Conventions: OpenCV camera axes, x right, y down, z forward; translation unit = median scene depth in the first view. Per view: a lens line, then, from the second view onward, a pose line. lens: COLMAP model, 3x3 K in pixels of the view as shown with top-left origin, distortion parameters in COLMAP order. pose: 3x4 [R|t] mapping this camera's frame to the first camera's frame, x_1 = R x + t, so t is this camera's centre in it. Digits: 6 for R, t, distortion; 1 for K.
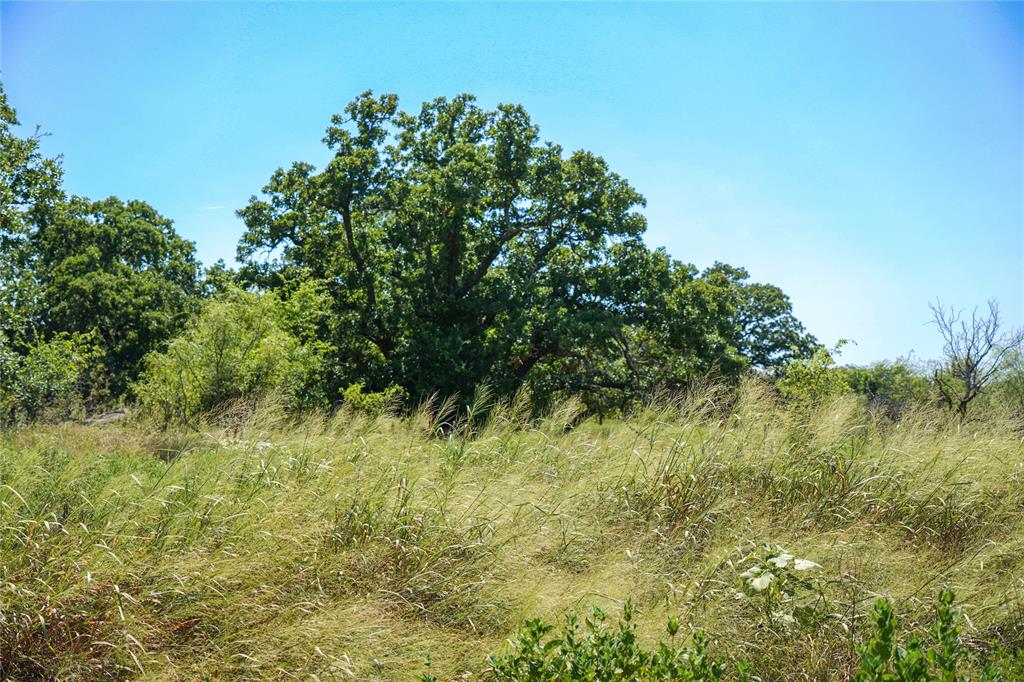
lens RADIAL K [[1386.6, 0, 516.4], [0, 1386.6, 340.0], [0, 0, 1]] dist [0.020386, 0.000000]
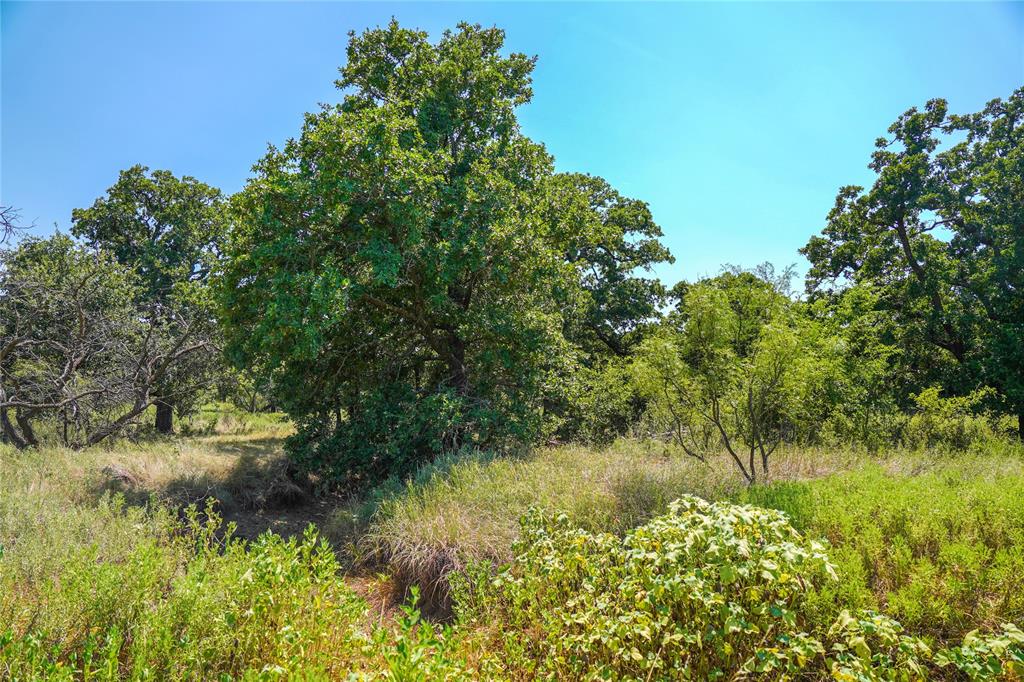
lens RADIAL K [[683.9, 0, 514.3], [0, 683.9, 338.2], [0, 0, 1]] dist [-0.001768, 0.003646]
pose [[0.789983, -0.100676, -0.604806, -0.048978], [0.068014, 0.994728, -0.076744, 0.013105], [0.609344, 0.019491, 0.792666, 0.410964]]
